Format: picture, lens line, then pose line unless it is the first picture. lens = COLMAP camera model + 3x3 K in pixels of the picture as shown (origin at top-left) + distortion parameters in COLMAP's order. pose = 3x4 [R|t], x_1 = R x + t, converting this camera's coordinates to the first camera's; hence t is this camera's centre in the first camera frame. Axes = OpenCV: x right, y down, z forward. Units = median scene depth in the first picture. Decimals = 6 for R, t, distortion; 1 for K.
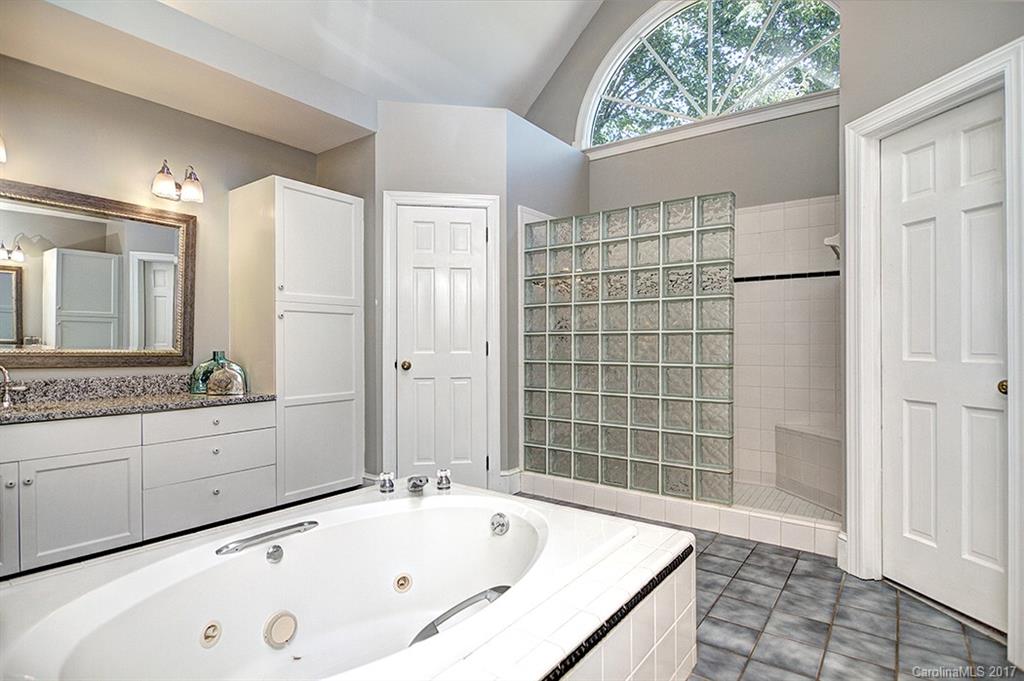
lens RADIAL K [[522.4, 0, 510.2], [0, 522.4, 338.4], [0, 0, 1]] dist [-0.009582, -0.002066]
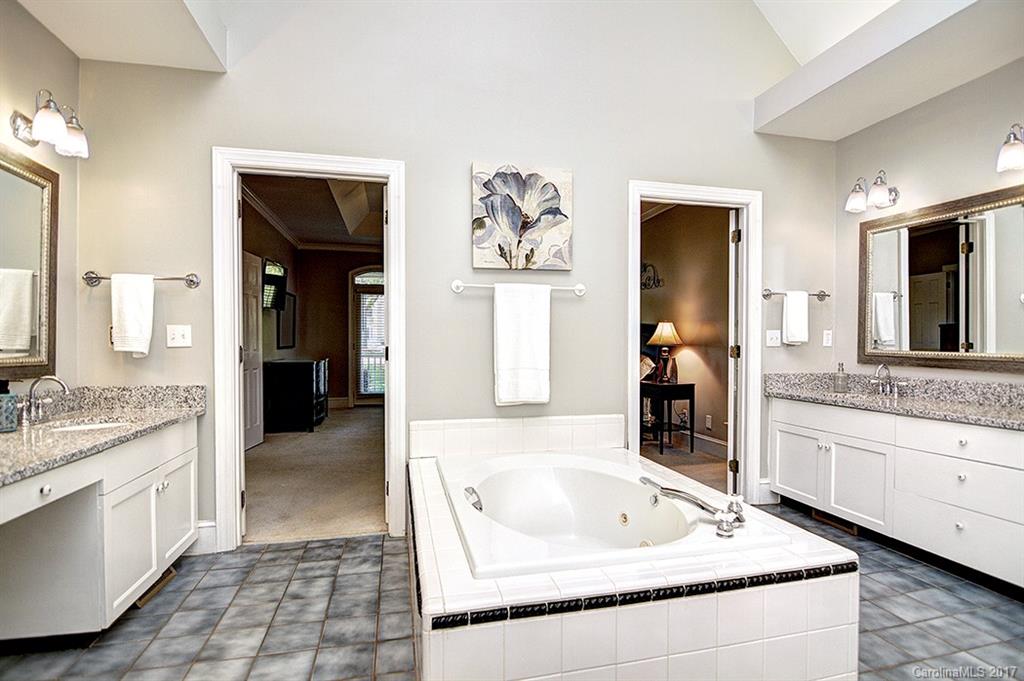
lens RADIAL K [[522.4, 0, 513.4], [0, 522.4, 346.9], [0, 0, 1]] dist [-0.009582, -0.002066]
pose [[-0.647421, -0.002082, -0.762130, 0.500234], [0.000796, 0.999994, -0.003408, 0.013347], [0.762132, -0.002813, -0.647415, 0.972404]]
